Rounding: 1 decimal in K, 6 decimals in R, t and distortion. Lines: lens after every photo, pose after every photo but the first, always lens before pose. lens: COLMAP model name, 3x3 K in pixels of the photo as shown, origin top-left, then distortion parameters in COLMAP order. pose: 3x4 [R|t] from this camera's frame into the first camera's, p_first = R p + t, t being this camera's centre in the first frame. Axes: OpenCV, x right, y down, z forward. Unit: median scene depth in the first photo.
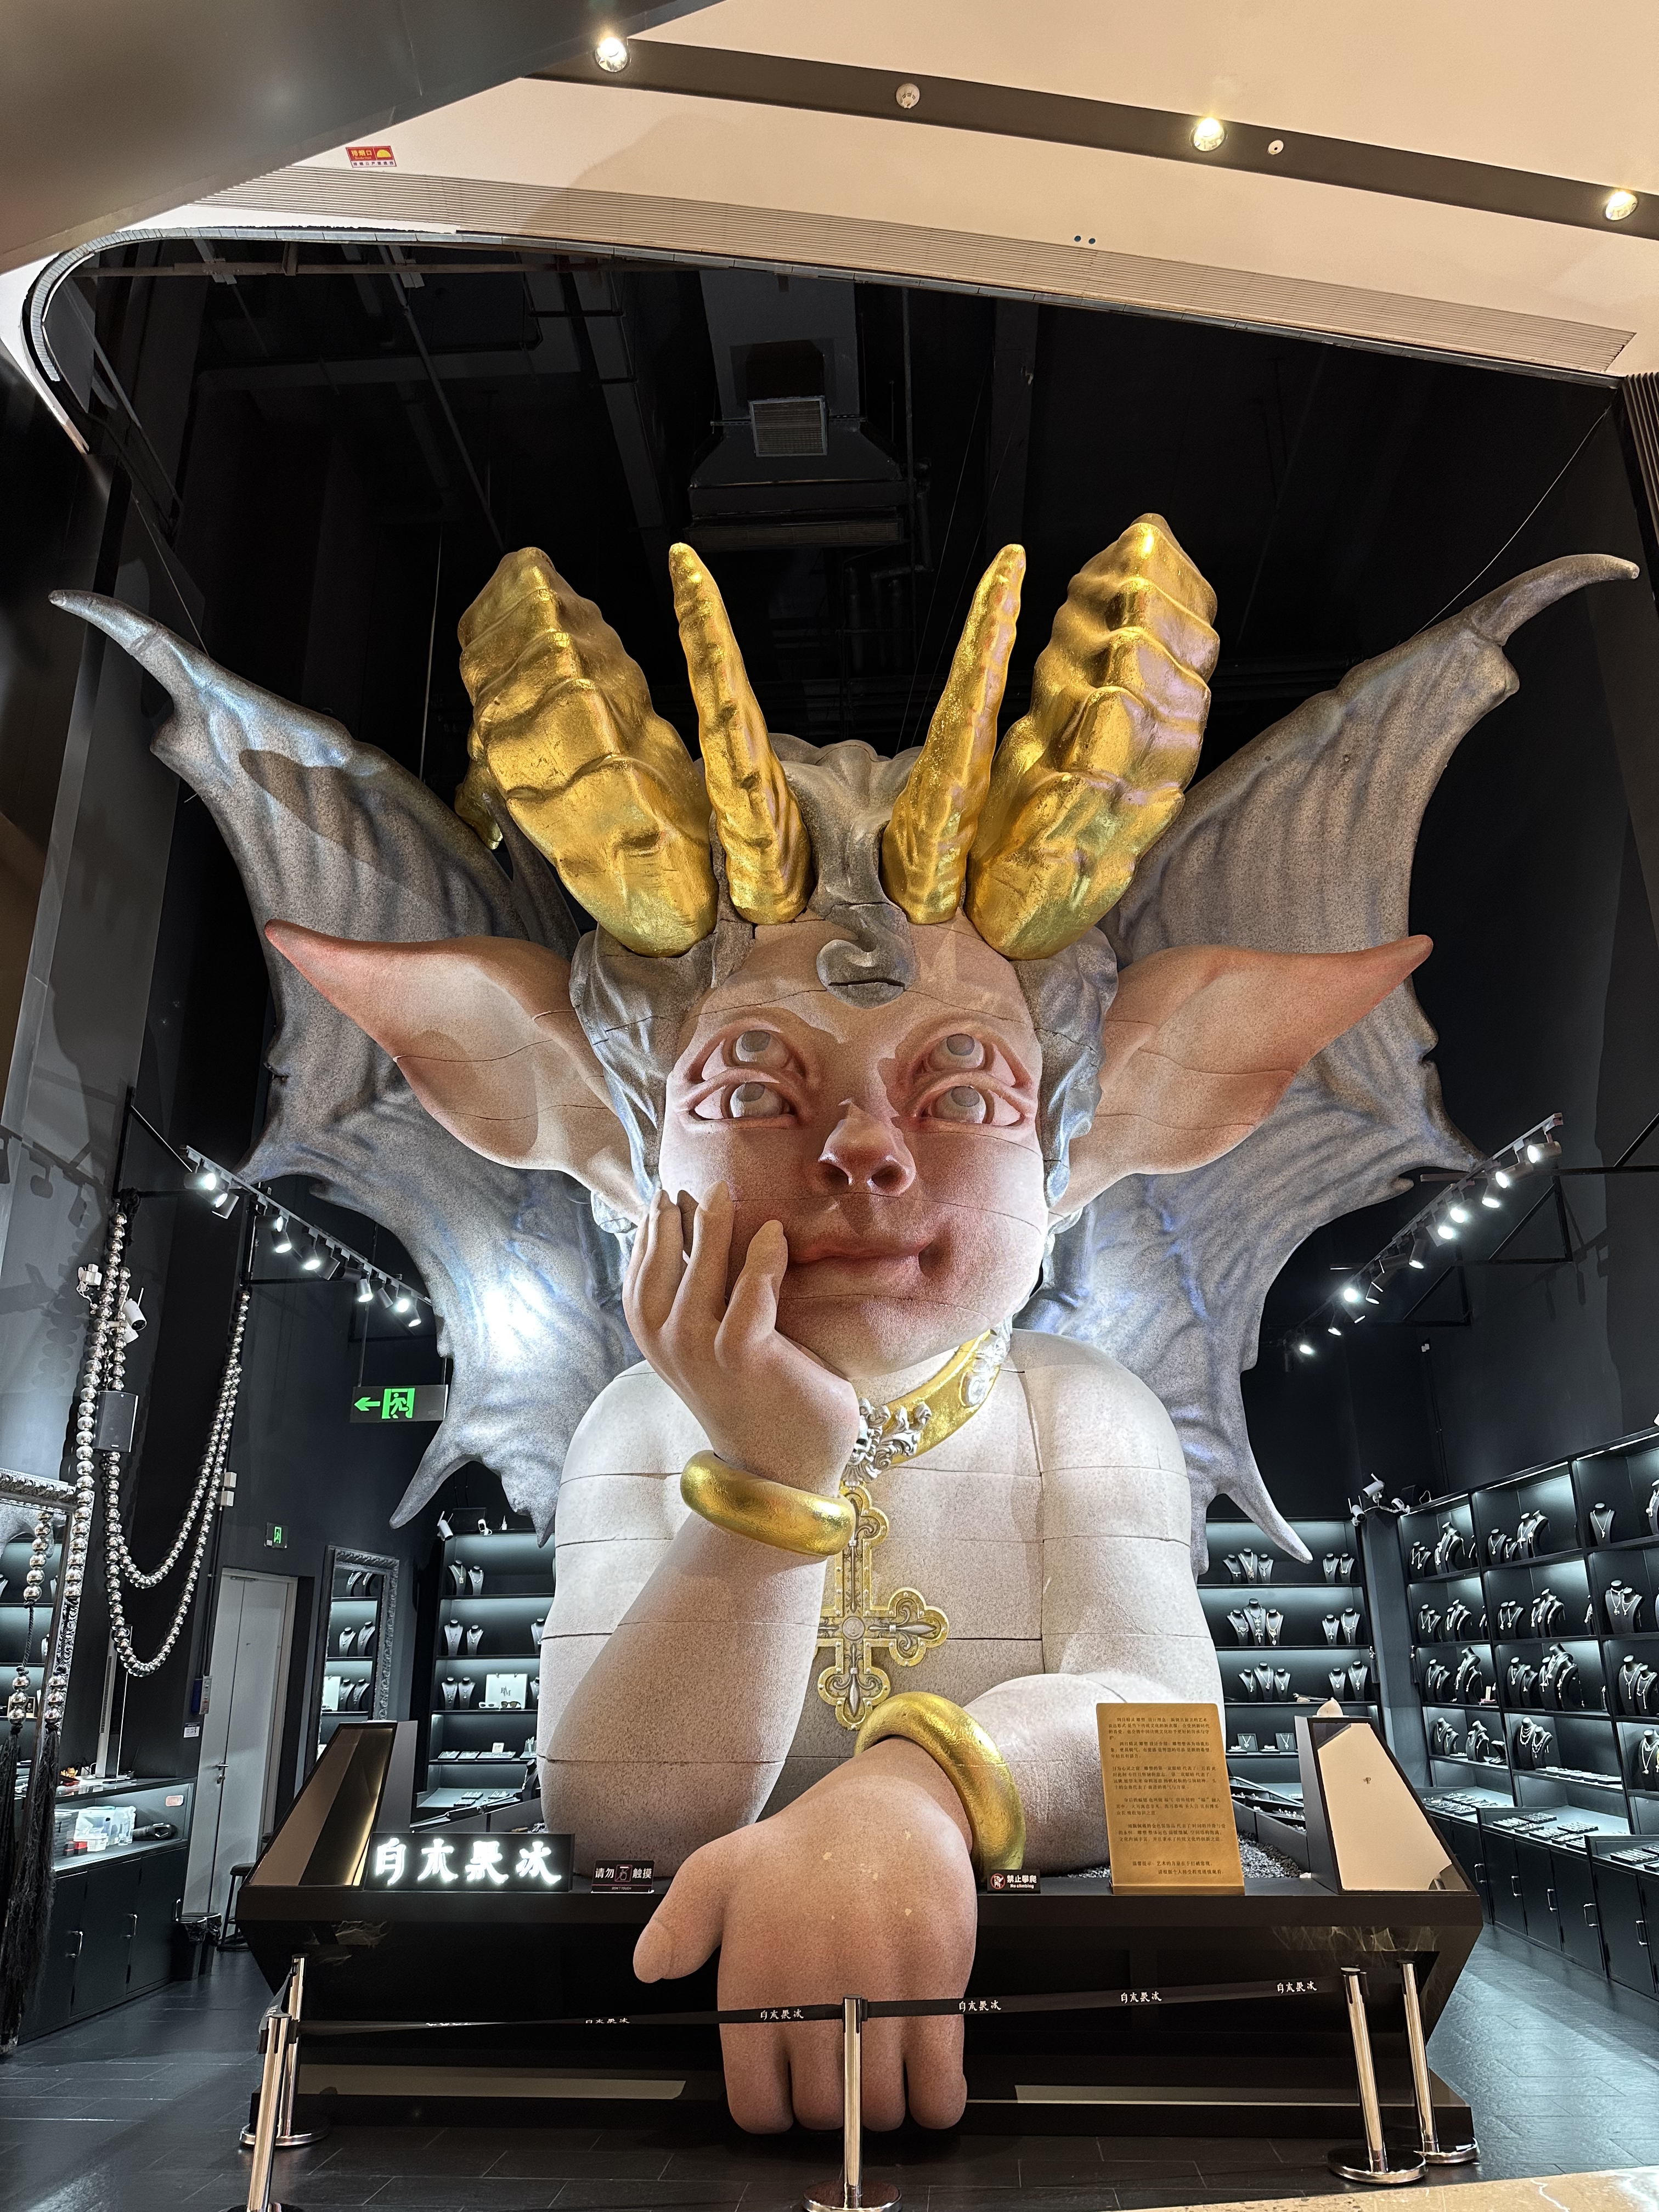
lens RADIAL K [[1548.8, 0, 829.5], [0, 1548.8, 1106.0], [0, 0, 1]] dist [0.094405, -0.147565]
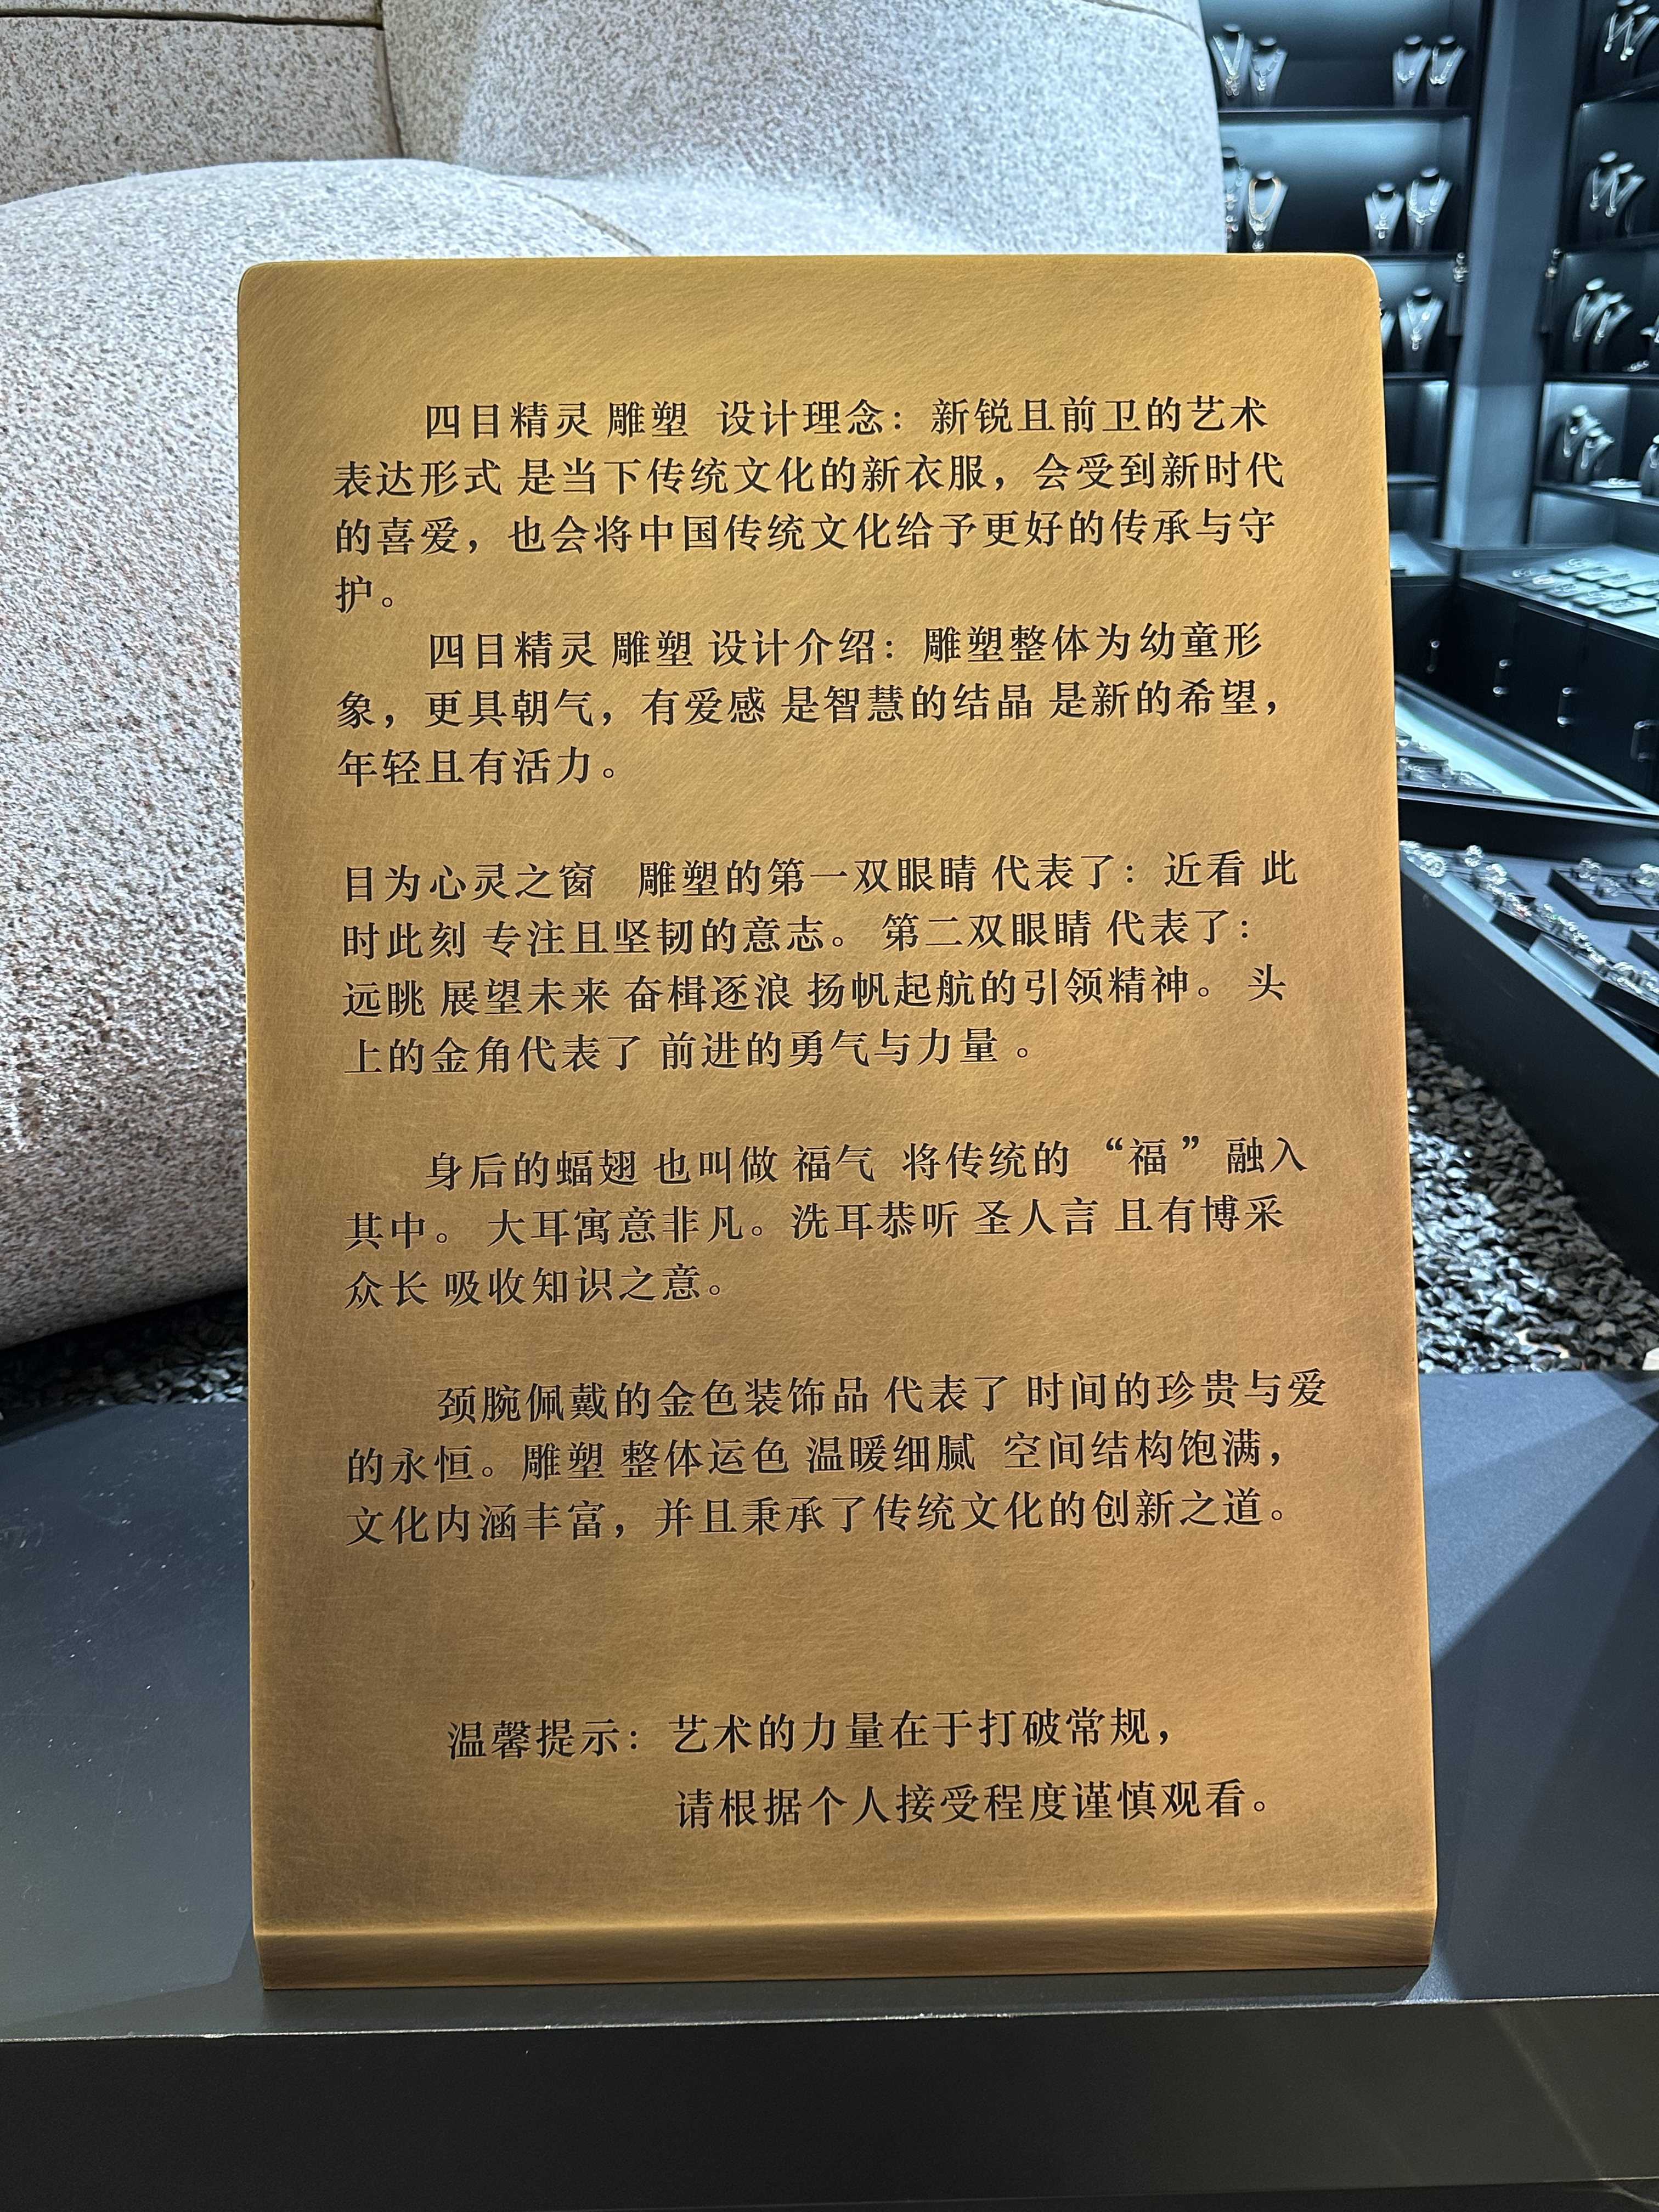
lens RADIAL K [[1894.8, 0, 829.5], [0, 1894.8, 1106.0], [0, 0, 1]] dist [-0.005336, -0.004384]
pose [[0.994743, -0.043690, 0.092620, 0.103409], [-0.028265, 0.752168, 0.658365, 0.179656], [-0.098430, -0.657521, 0.746979, 0.459744]]
